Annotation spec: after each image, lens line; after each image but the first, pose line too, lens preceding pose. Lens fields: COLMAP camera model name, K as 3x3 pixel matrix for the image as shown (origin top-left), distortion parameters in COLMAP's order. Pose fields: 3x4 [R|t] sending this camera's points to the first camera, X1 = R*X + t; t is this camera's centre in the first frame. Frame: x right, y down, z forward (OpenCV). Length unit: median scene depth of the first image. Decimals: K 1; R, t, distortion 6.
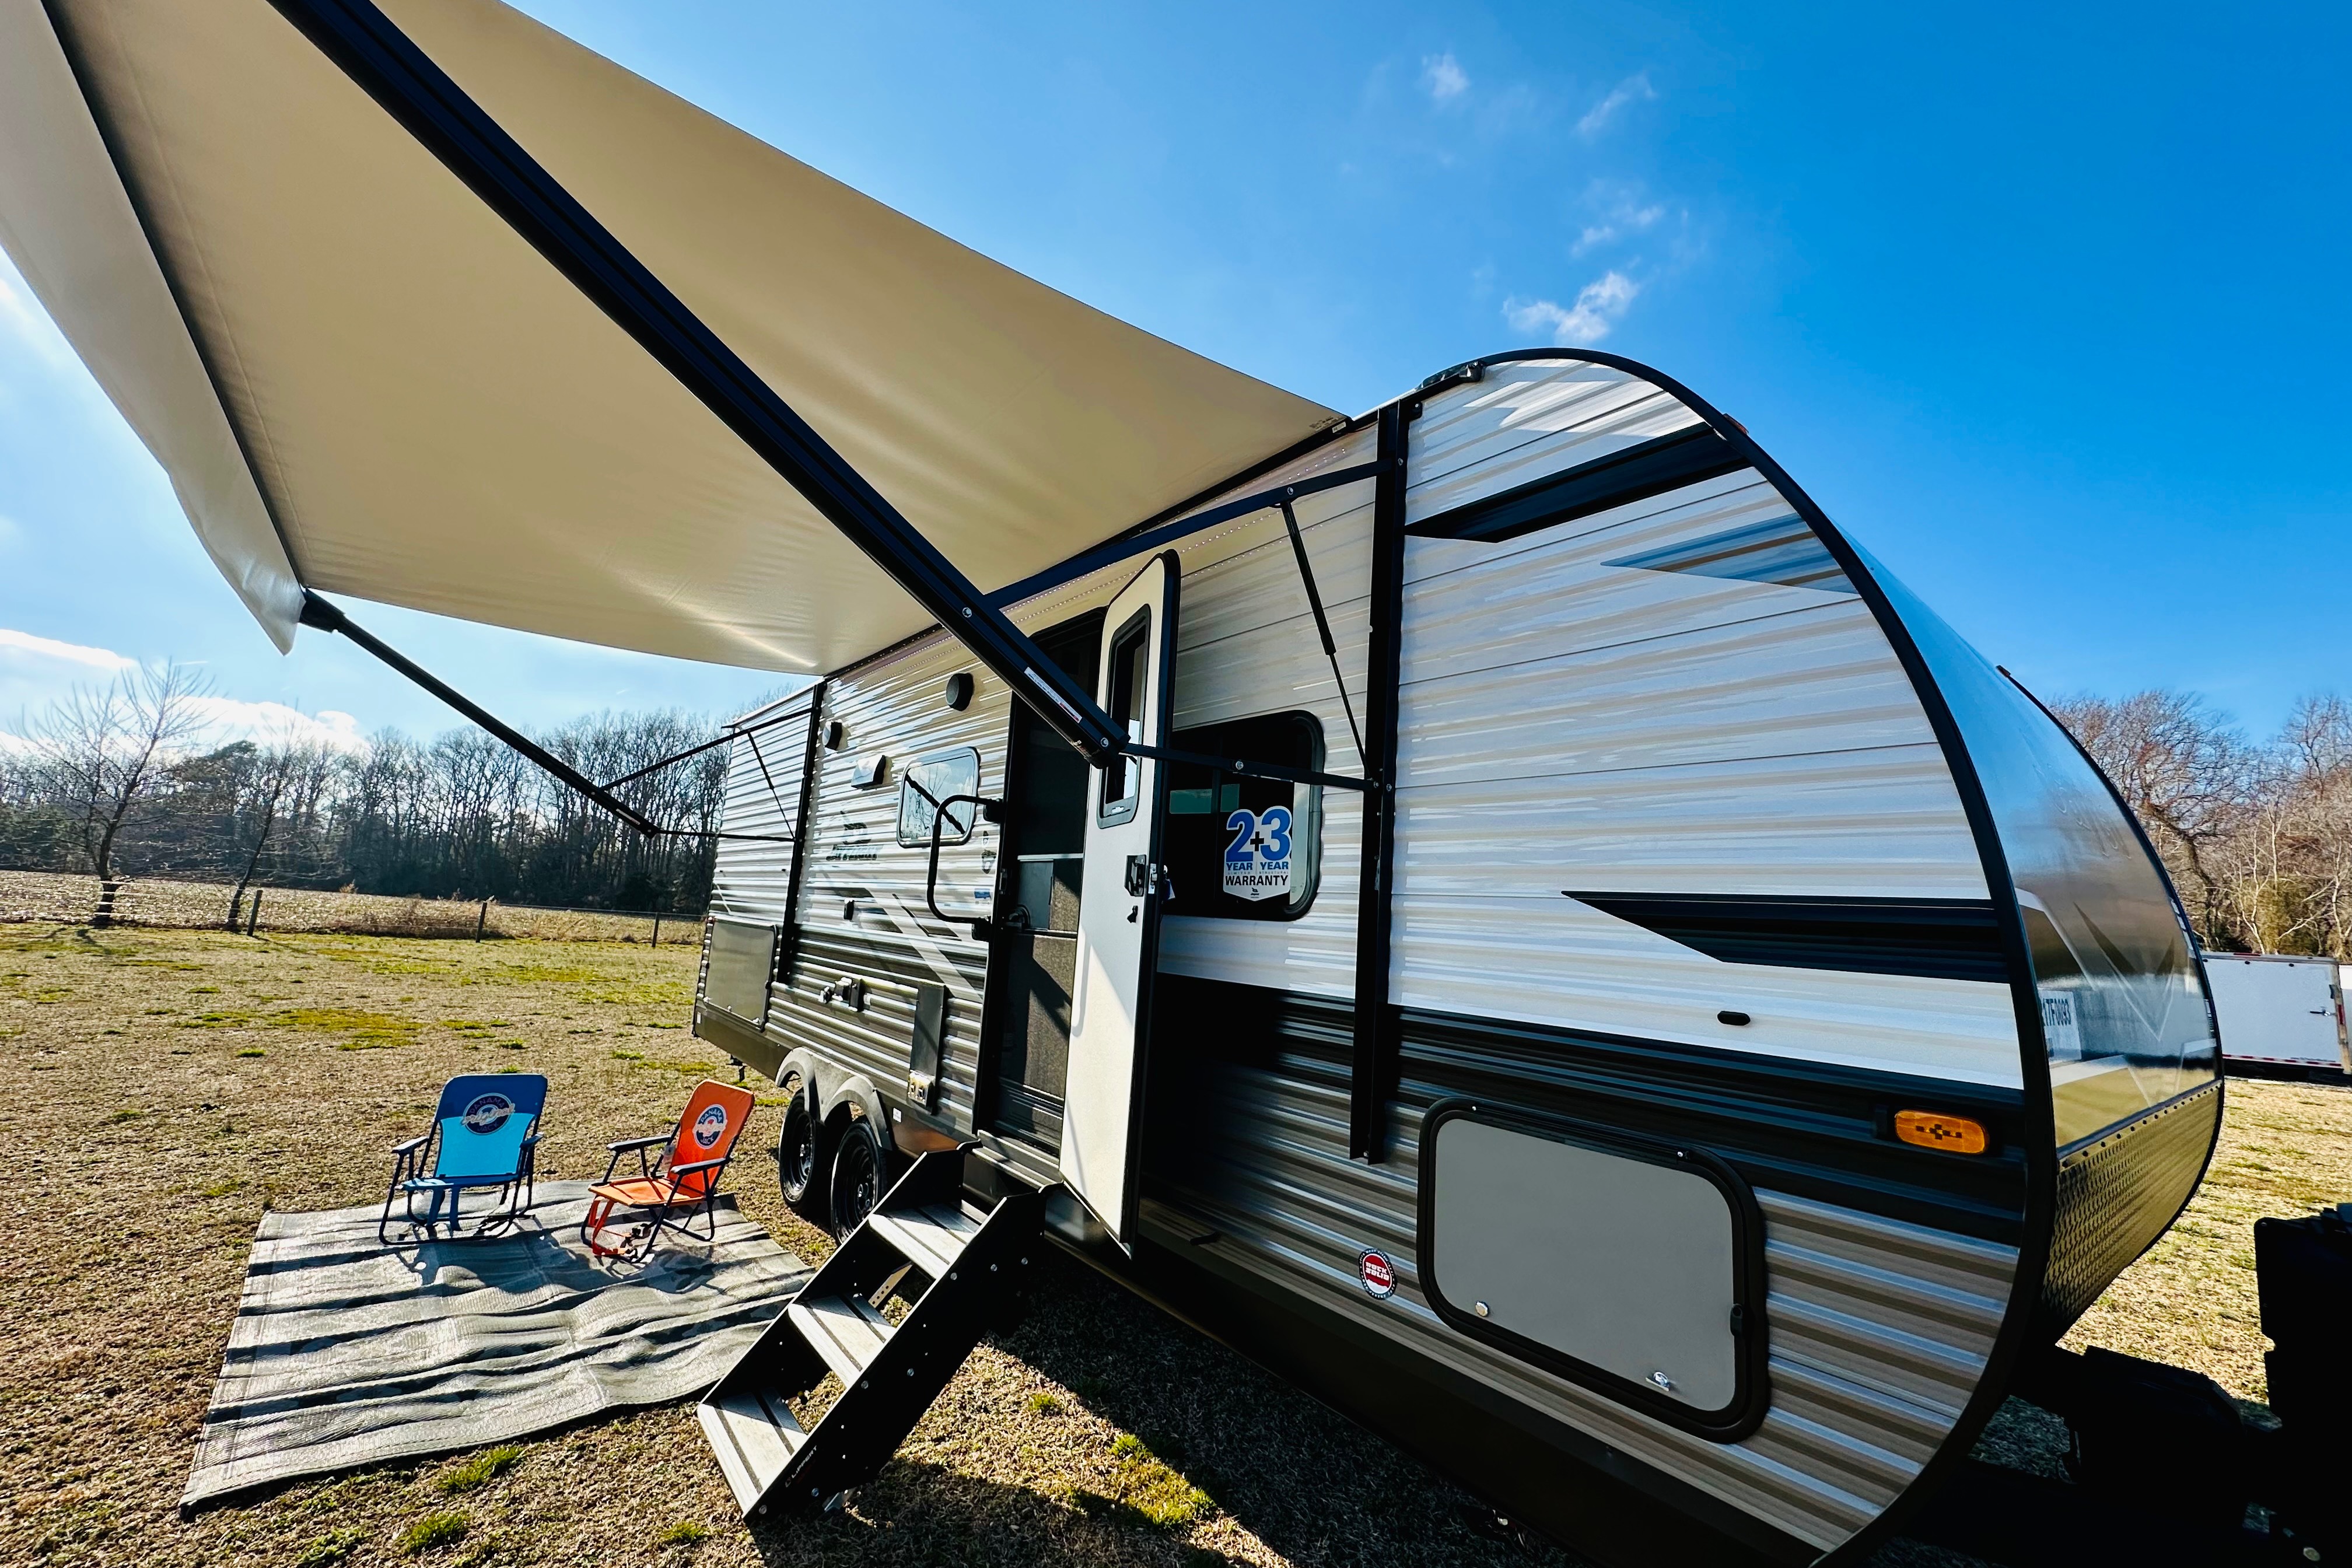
lens RADIAL K [[932.4, 0, 1176.0], [0, 932.4, 784.0], [0, 0, 1]] dist [-0.000984, 0.000202]
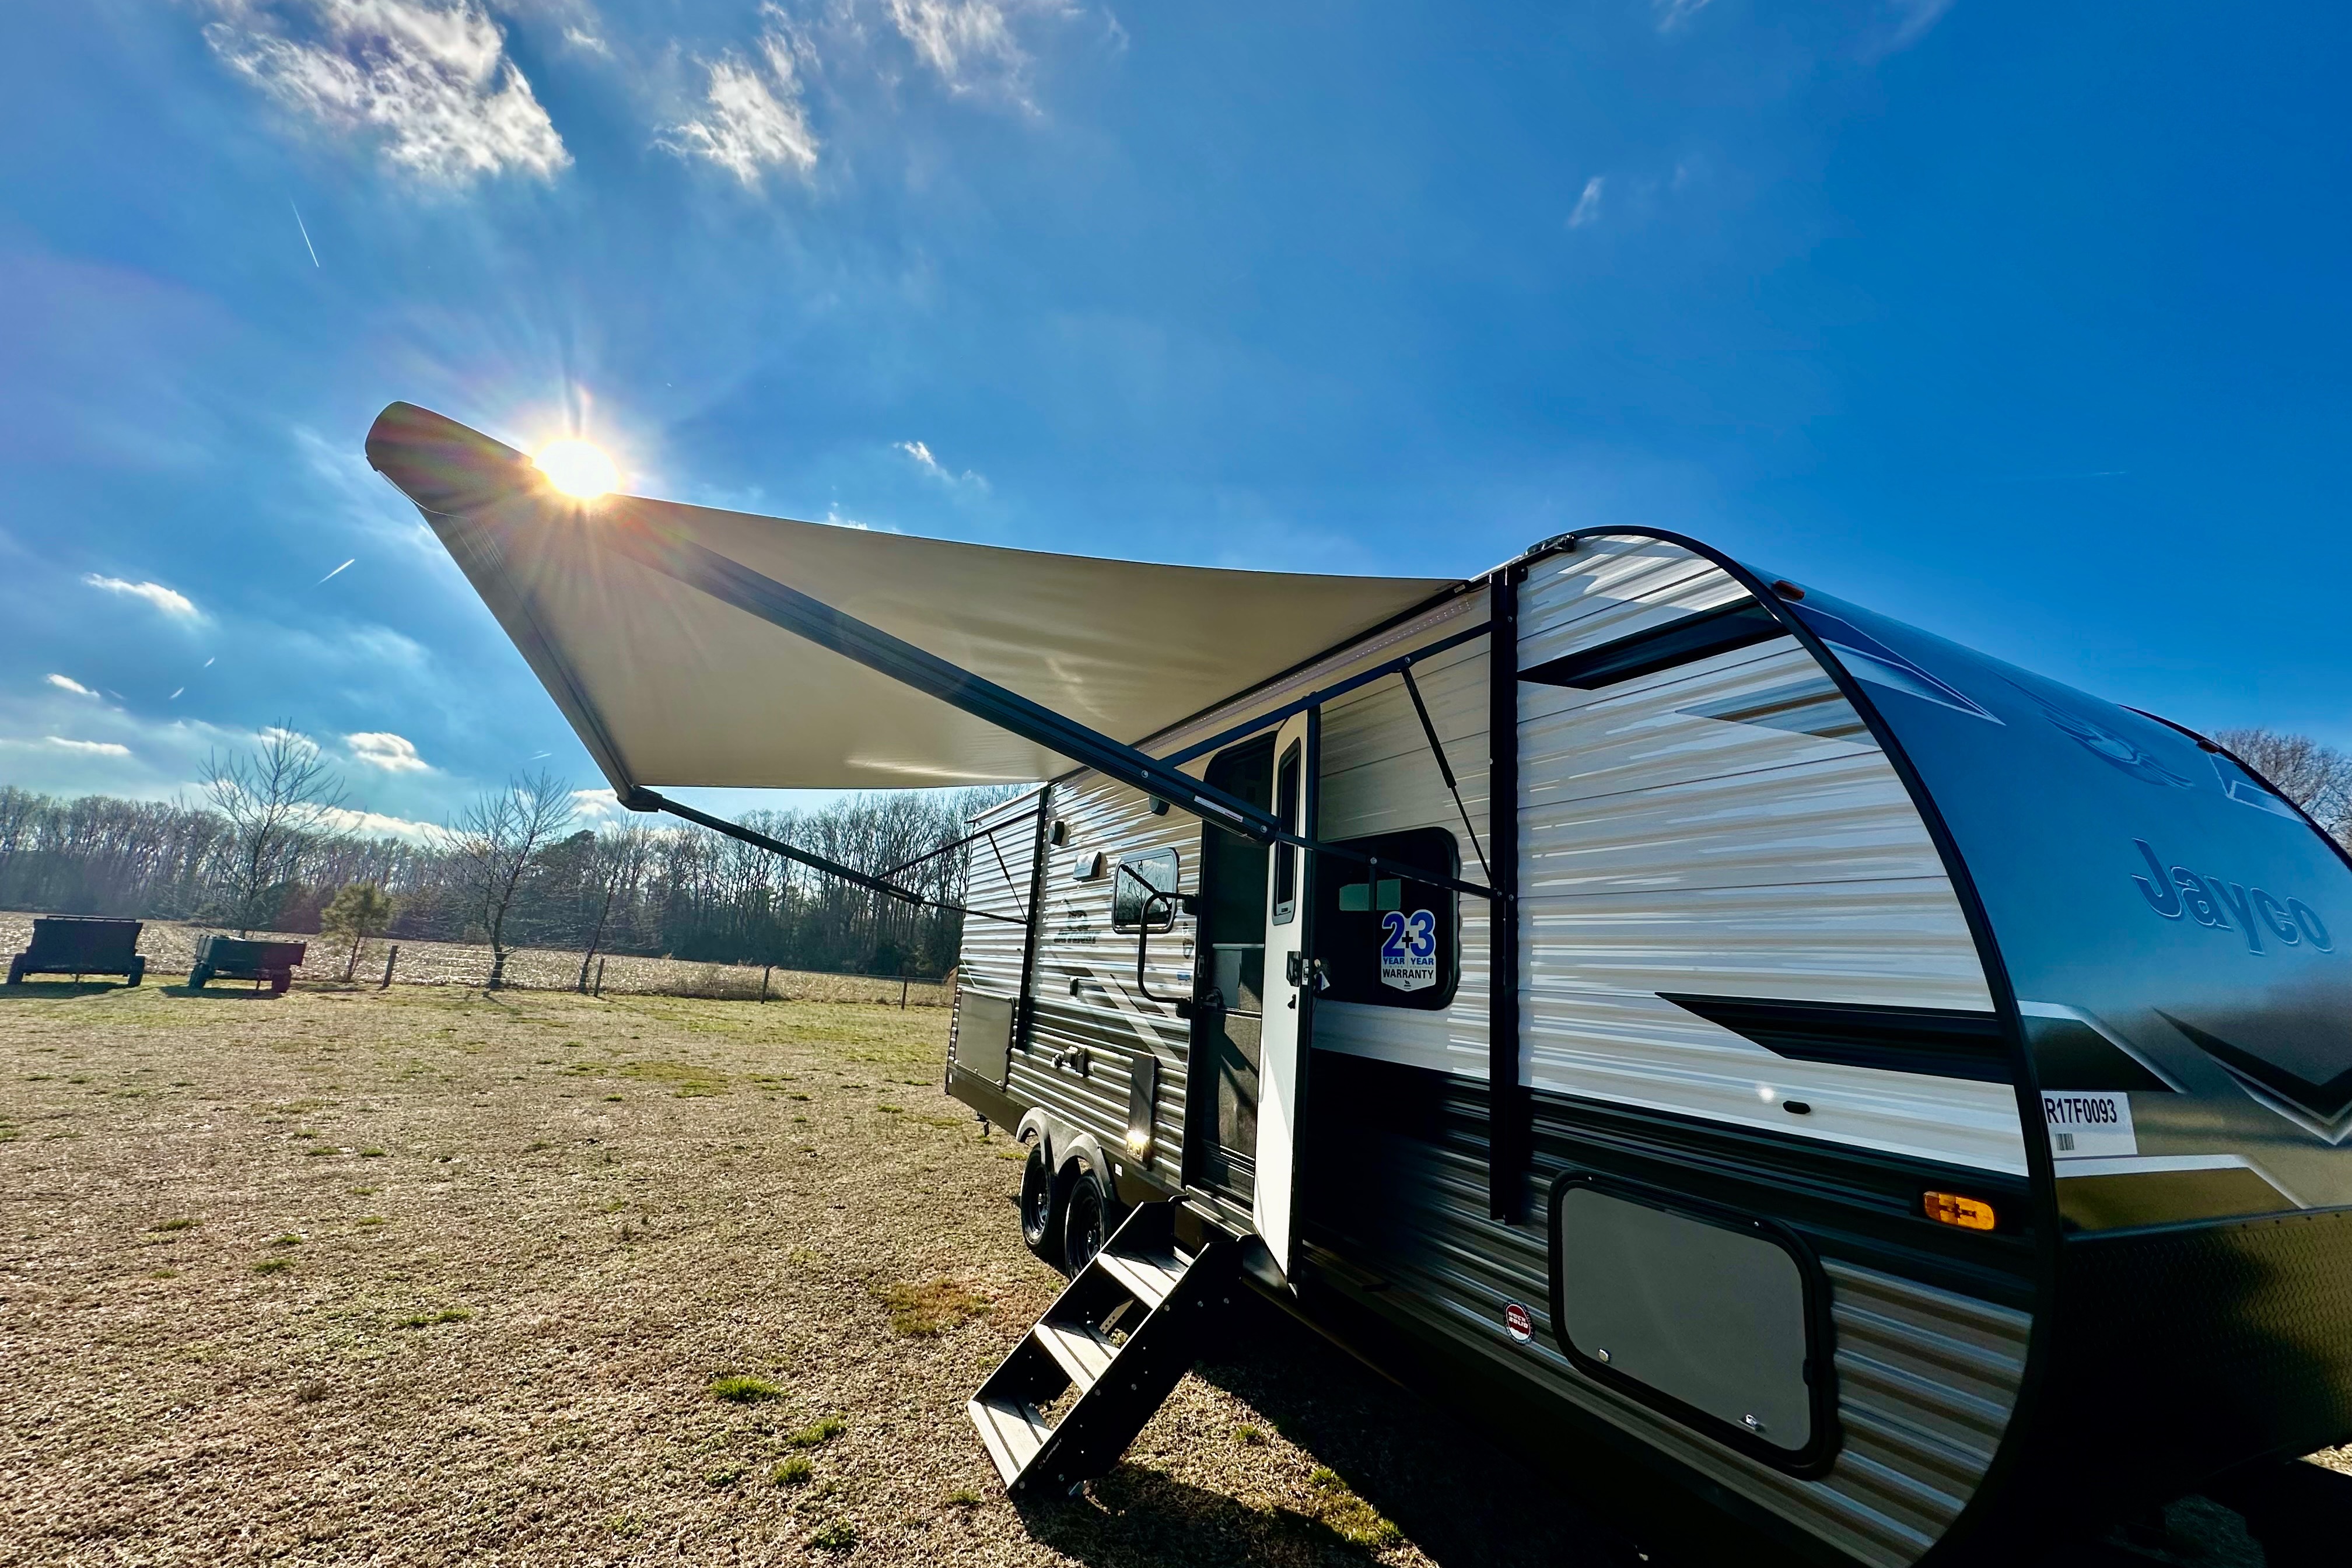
lens RADIAL K [[932.4, 0, 1176.0], [0, 932.4, 784.0], [0, 0, 1]] dist [-0.000984, 0.000202]
pose [[0.974919, -0.045400, -0.217880, 0.060965], [0.031184, 0.997181, -0.068253, -0.056074], [0.220364, 0.059747, 0.973586, -0.192114]]
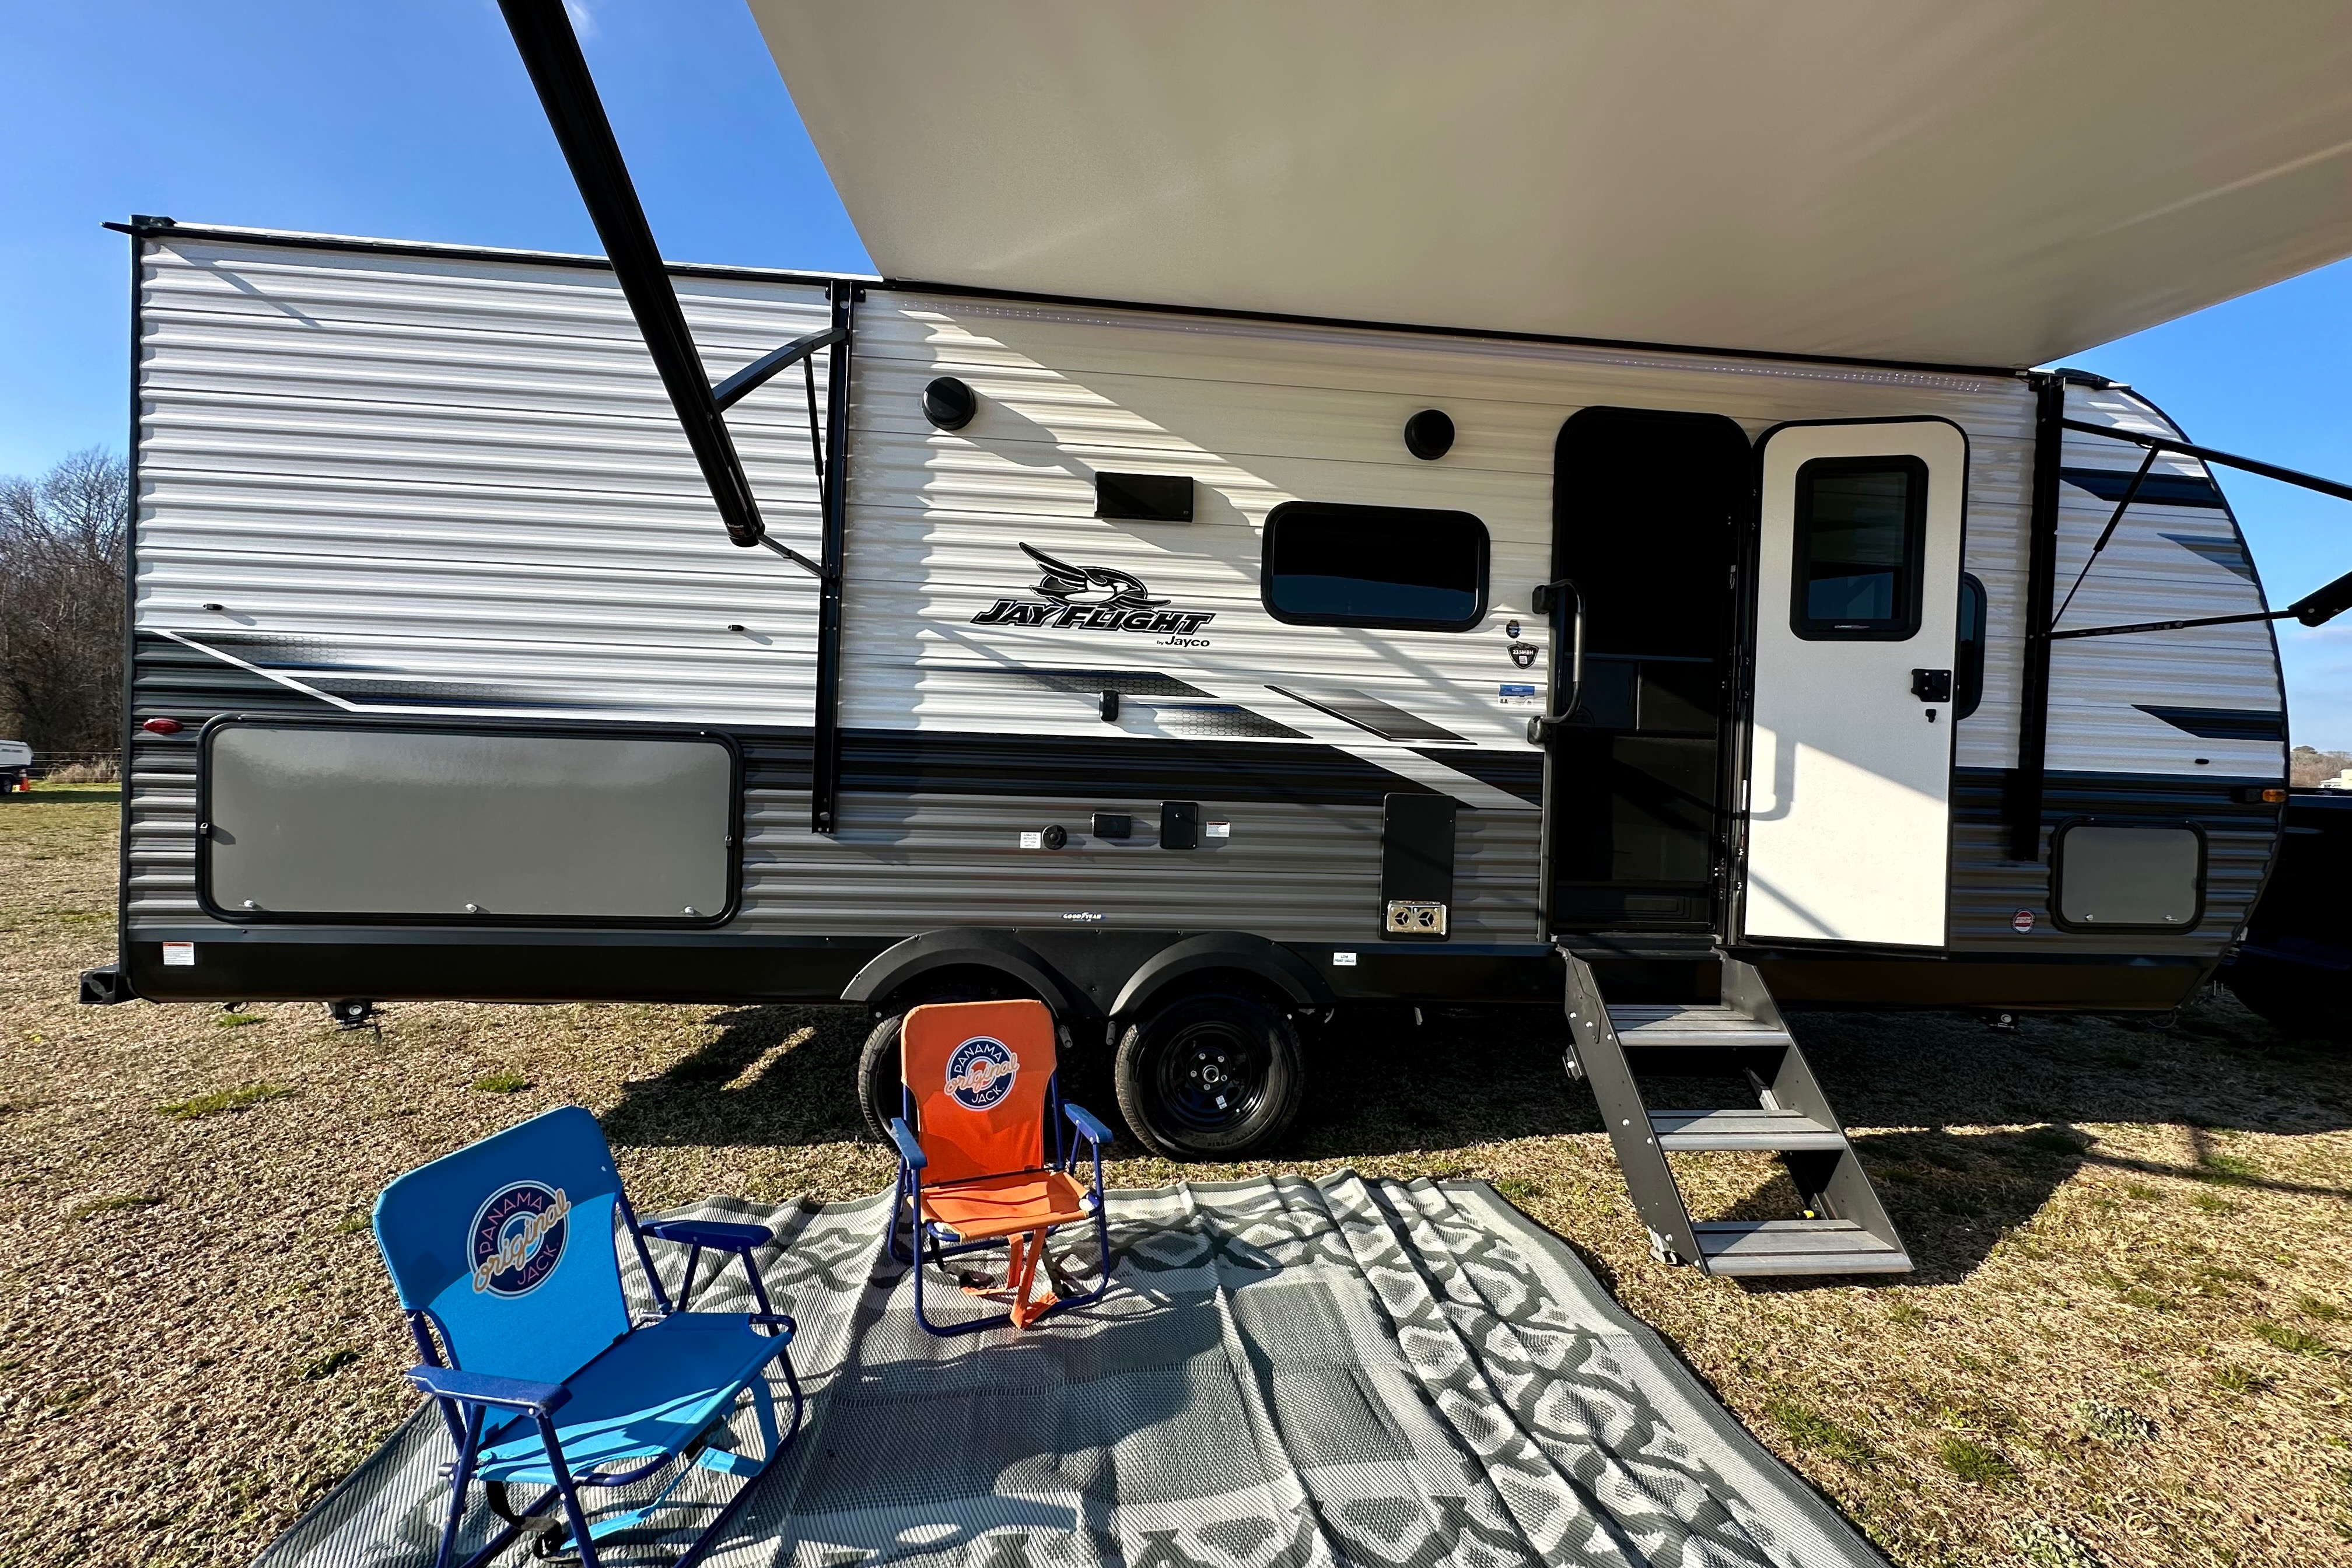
lens RADIAL K [[932.4, 0, 1176.0], [0, 932.4, 784.0], [0, 0, 1]] dist [-0.000984, 0.000202]
pose [[0.551263, -0.062484, 0.831988, -1.517068], [-0.118463, 0.981227, 0.152184, 0.142996], [-0.825879, -0.182454, 0.533512, 1.037131]]
